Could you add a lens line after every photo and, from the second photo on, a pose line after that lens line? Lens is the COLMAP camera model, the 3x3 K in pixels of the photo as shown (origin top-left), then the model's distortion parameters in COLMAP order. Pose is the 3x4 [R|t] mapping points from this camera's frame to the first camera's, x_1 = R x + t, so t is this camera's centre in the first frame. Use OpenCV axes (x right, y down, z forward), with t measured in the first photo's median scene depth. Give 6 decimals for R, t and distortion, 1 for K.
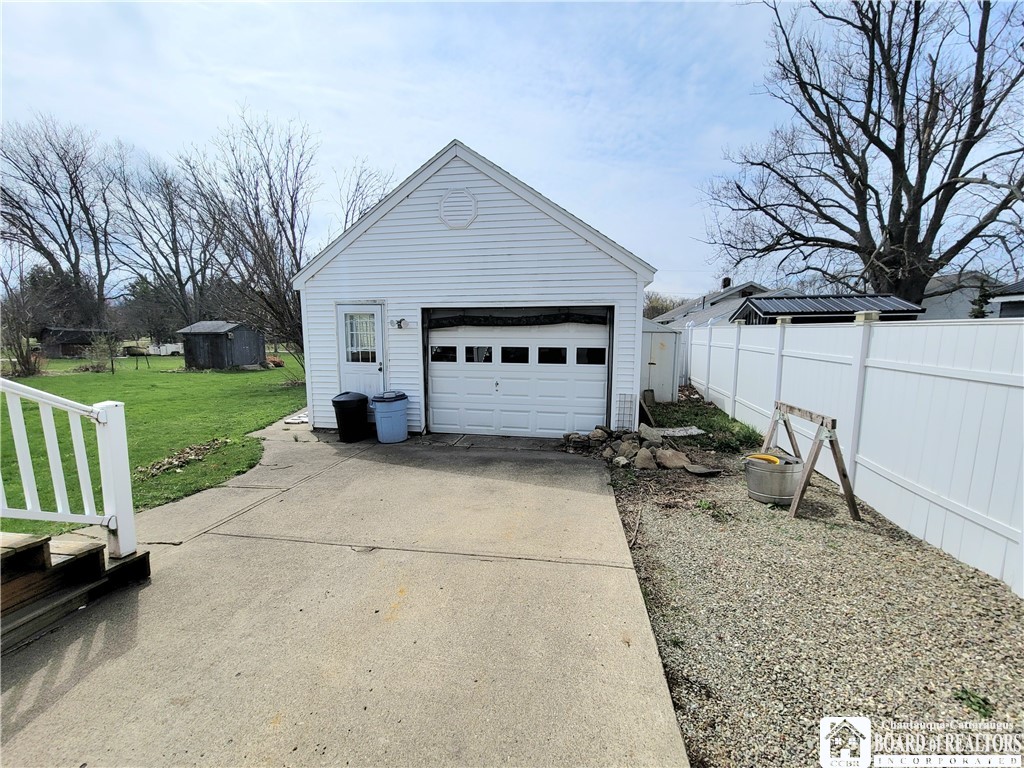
lens RADIAL K [[421.2, 0, 512.0], [0, 421.2, 384.0], [0, 0, 1]] dist [-0.003148, 0.000718]
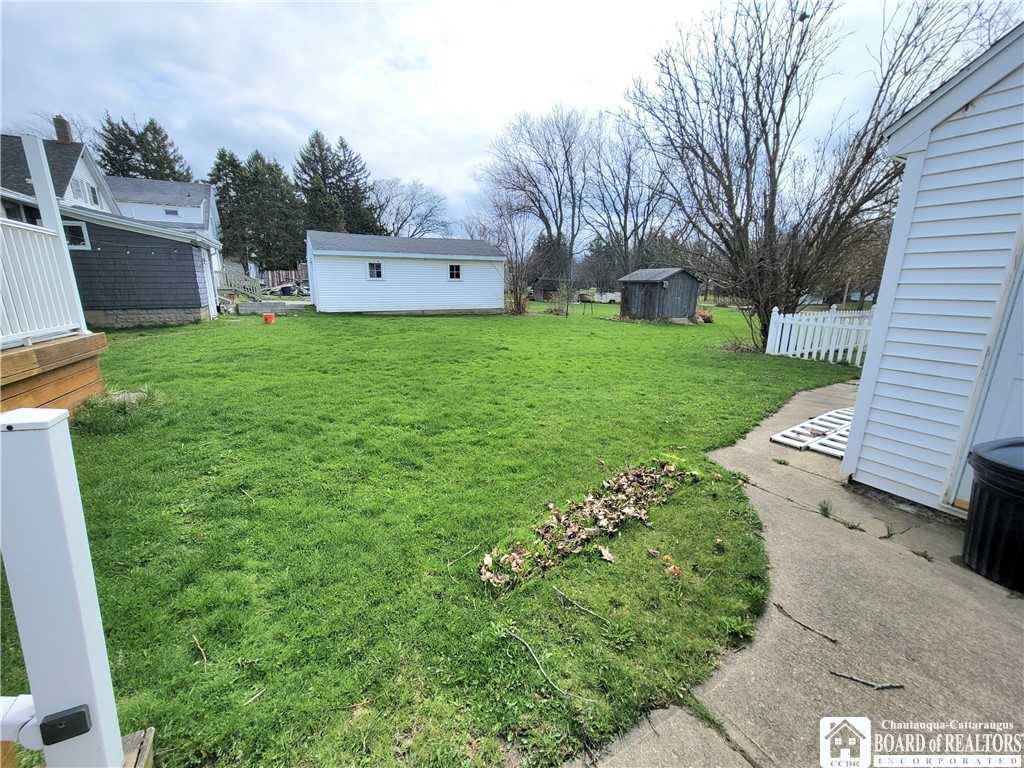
lens RADIAL K [[421.2, 0, 512.0], [0, 421.2, 384.0], [0, 0, 1]] dist [-0.003148, 0.000718]
pose [[0.620348, 0.195064, -0.759683, -0.073128], [-0.113832, 0.980716, 0.158865, -0.005365], [0.776022, -0.012075, 0.630590, 0.084974]]
